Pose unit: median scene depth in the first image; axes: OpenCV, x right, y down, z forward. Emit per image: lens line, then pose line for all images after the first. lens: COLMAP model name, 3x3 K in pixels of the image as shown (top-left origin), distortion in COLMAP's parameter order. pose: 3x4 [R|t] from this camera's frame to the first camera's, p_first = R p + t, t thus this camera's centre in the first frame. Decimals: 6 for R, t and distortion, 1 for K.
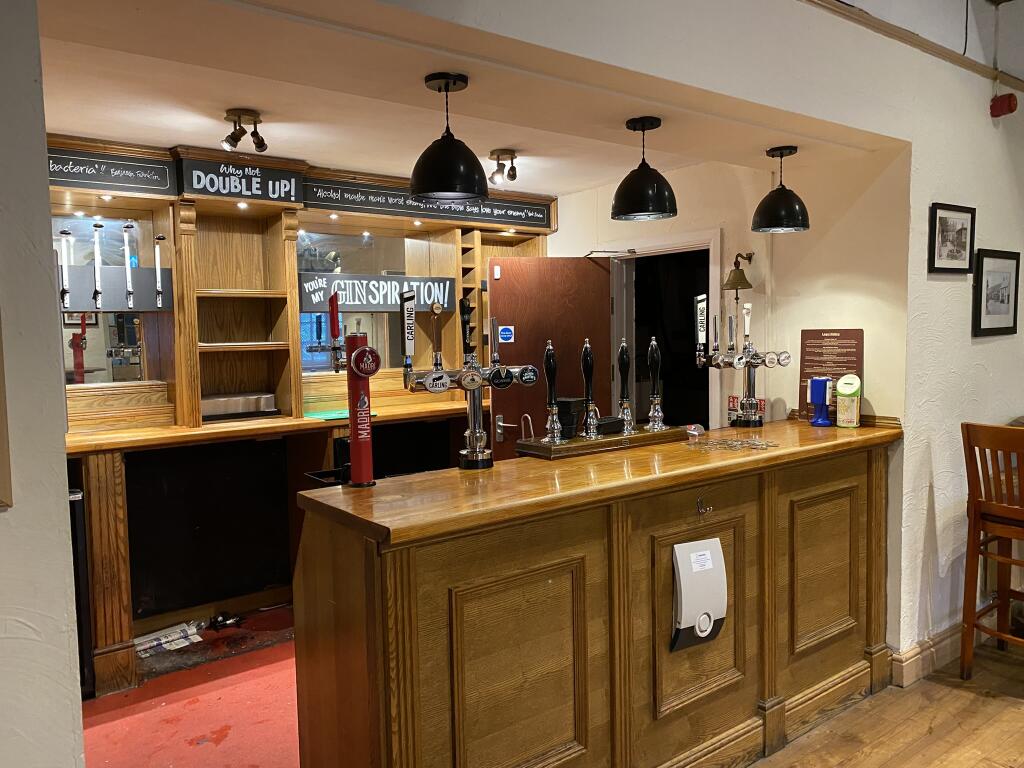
lens RADIAL K [[765.3, 0, 512.0], [0, 765.3, 384.0], [0, 0, 1]] dist [0.039688, -0.042751]
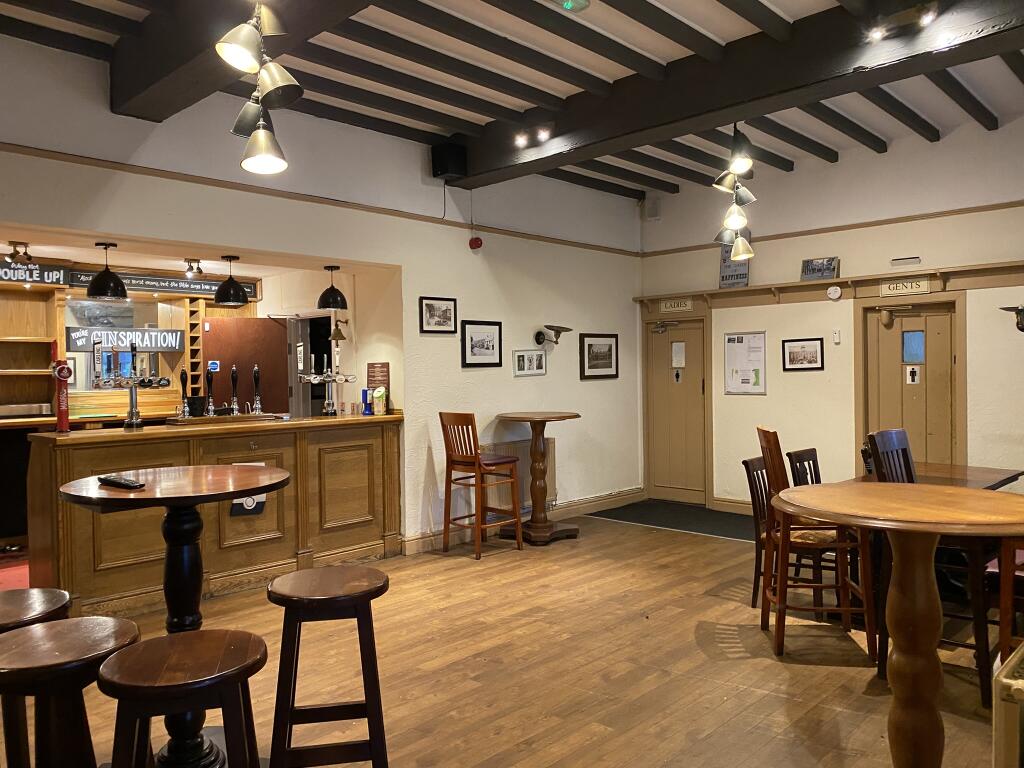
lens RADIAL K [[765.3, 0, 512.0], [0, 765.3, 384.0], [0, 0, 1]] dist [0.039688, -0.042751]
pose [[0.988178, 0.000566, 0.153310, 0.436542], [0.008329, 0.998318, -0.057368, 0.083091], [-0.153085, 0.057967, 0.986512, -0.804523]]
